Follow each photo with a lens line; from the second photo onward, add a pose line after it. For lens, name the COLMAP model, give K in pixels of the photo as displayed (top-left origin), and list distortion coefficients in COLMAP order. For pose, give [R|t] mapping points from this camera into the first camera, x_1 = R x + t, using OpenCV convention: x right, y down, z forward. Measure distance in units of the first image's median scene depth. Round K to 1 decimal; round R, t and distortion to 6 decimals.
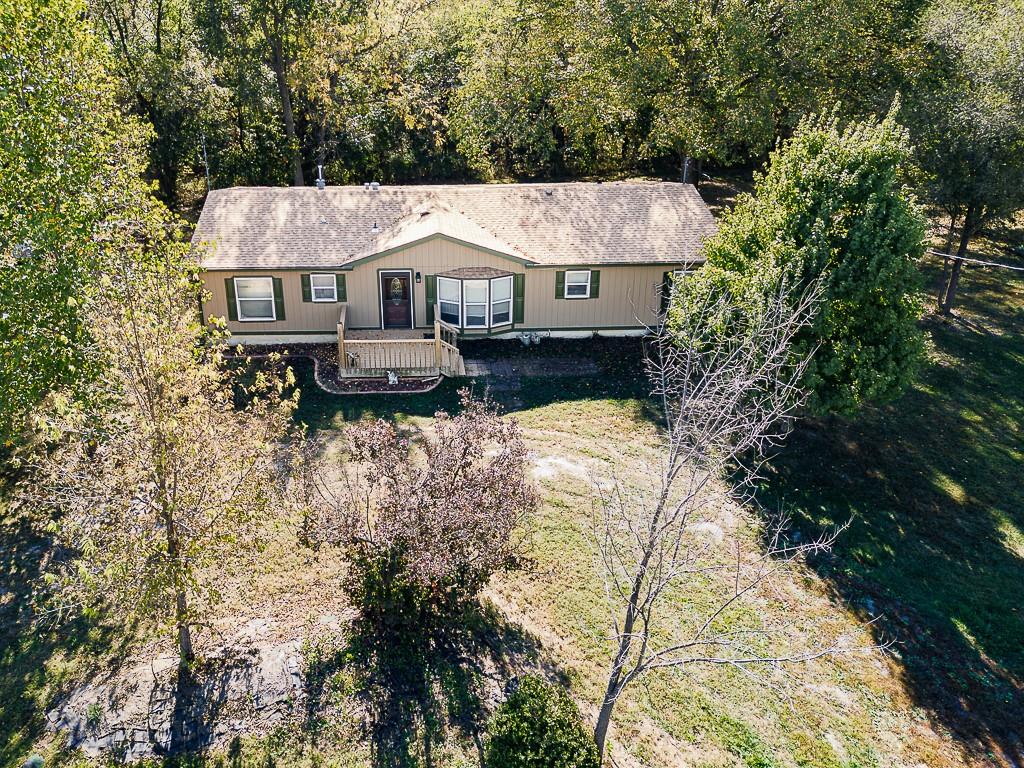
lens RADIAL K [[716.8, 0, 513.2], [0, 716.8, 382.7], [0, 0, 1]] dist [-0.003759, -0.004535]
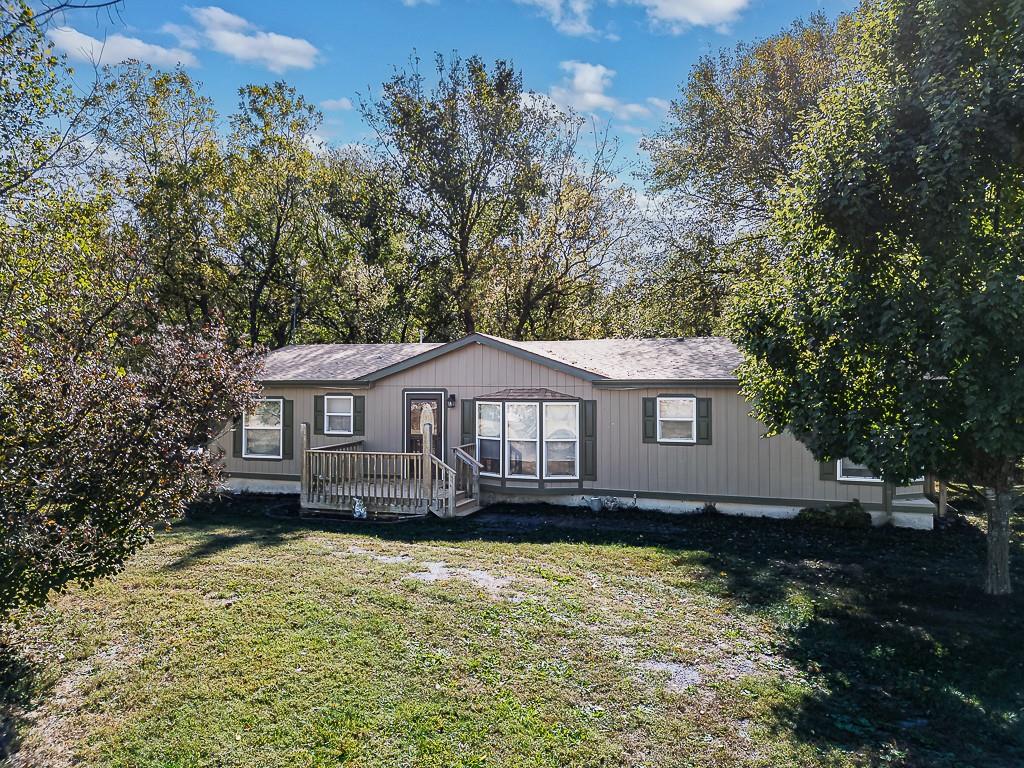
lens RADIAL K [[824.0, 0, 511.1], [0, 824.0, 385.0], [0, 0, 1]] dist [0.006213, 0.000578]
pose [[0.935381, 0.016167, -0.353271, 0.212189], [-0.165291, 0.903109, -0.396323, 0.153496], [0.312635, 0.429106, 0.847424, 0.307003]]
